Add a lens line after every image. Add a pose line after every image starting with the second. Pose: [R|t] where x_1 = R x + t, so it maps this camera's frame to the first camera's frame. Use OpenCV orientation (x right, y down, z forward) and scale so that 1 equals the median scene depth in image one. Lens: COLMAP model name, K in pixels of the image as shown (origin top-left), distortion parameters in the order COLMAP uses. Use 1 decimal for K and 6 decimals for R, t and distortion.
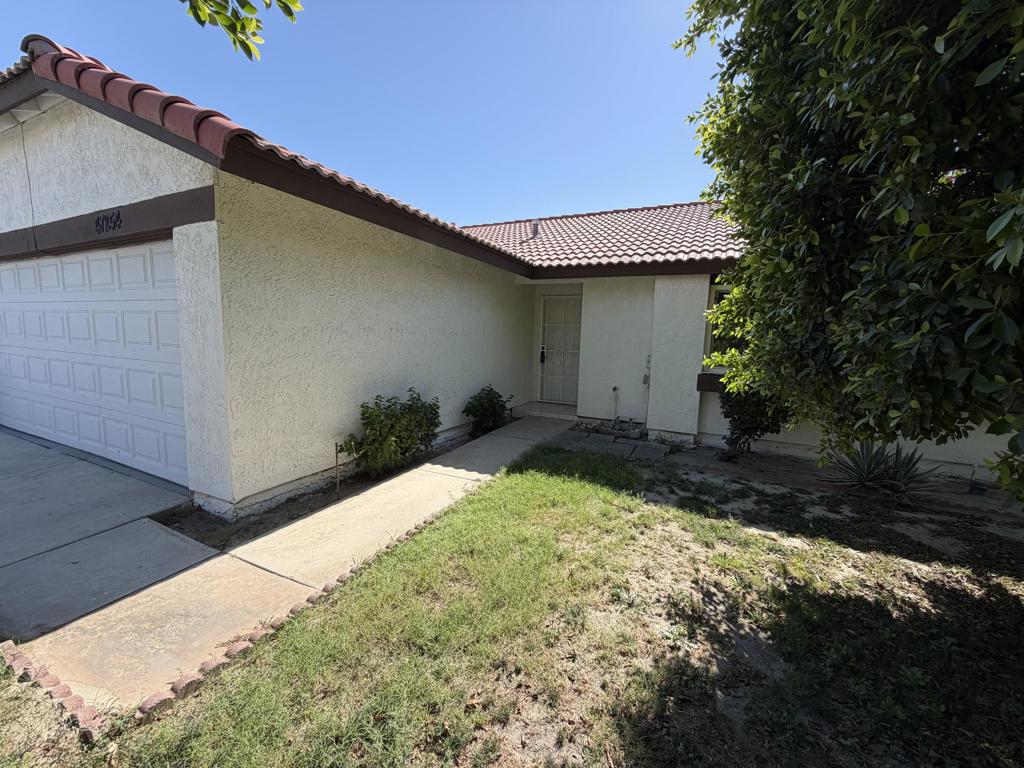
lens RADIAL K [[409.0, 0, 506.3], [0, 409.0, 380.0], [0, 0, 1]] dist [-0.000726, 0.000428]
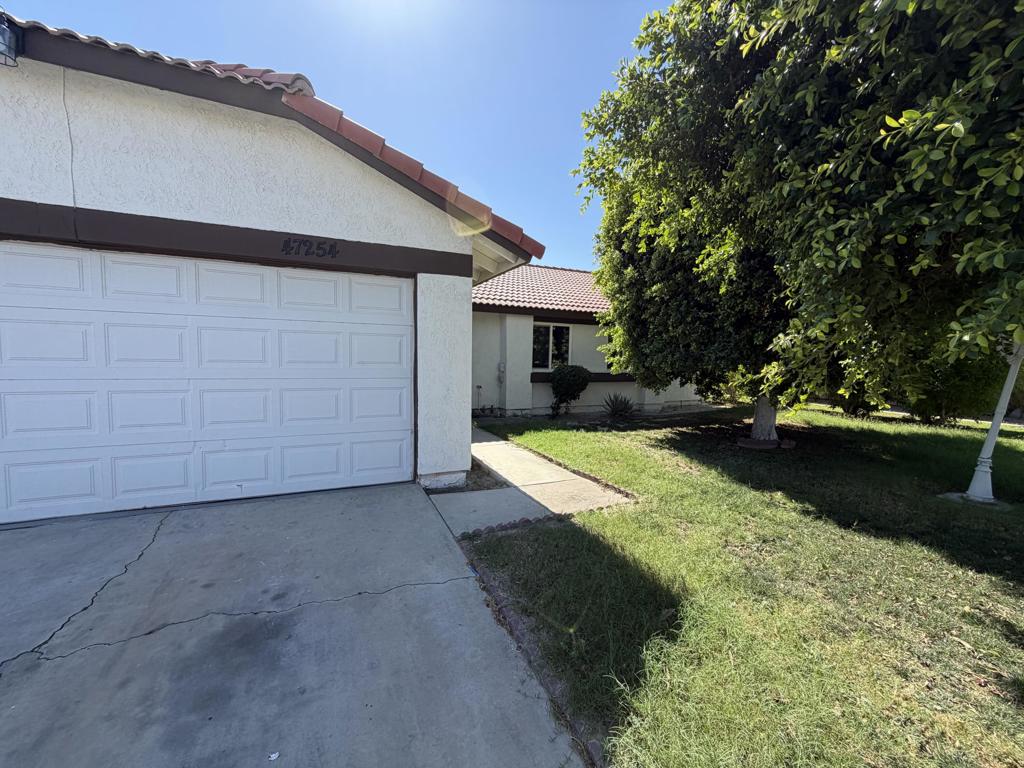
lens RADIAL K [[409.0, 0, 506.4], [0, 409.0, 383.6], [0, 0, 1]] dist [-0.000726, 0.000428]
pose [[0.649163, -0.071818, 0.757251, -1.355088], [0.088035, 0.995936, 0.018985, -0.018259], [-0.755538, 0.054340, 0.652848, -0.046914]]
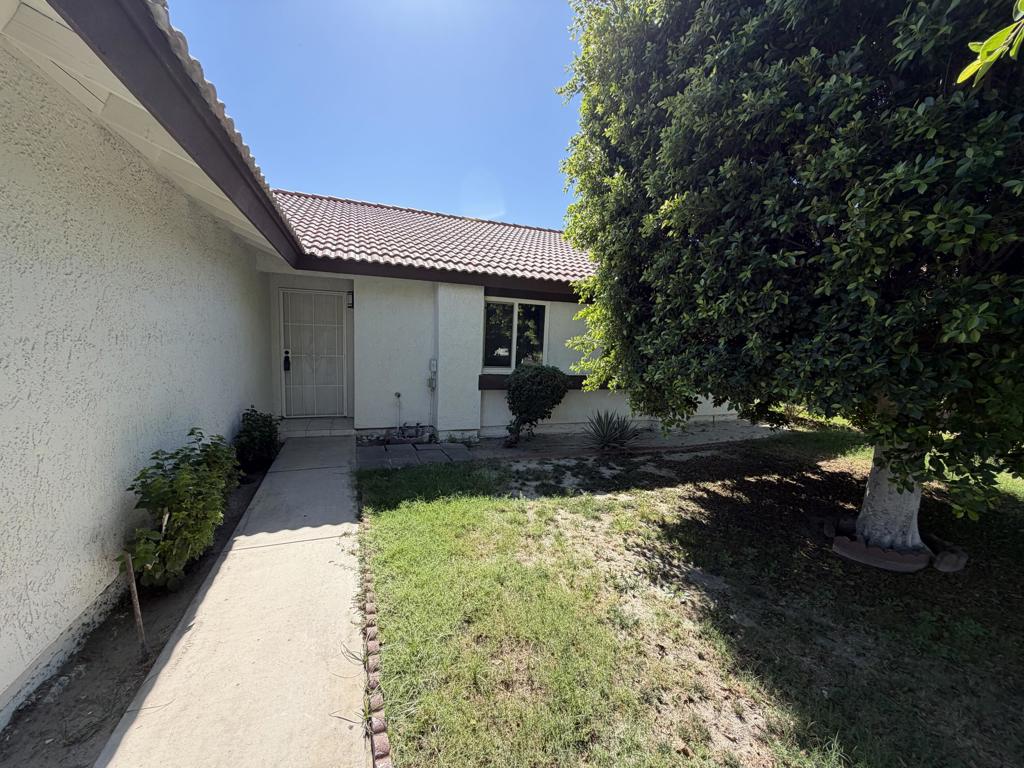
lens RADIAL K [[409.0, 0, 507.4], [0, 409.0, 387.2], [0, 0, 1]] dist [-0.000726, 0.000428]
pose [[0.693151, -0.085652, 0.715686, -0.422148], [0.065191, 0.996295, 0.056097, -0.060298], [-0.717839, 0.007773, 0.696166, 0.260311]]
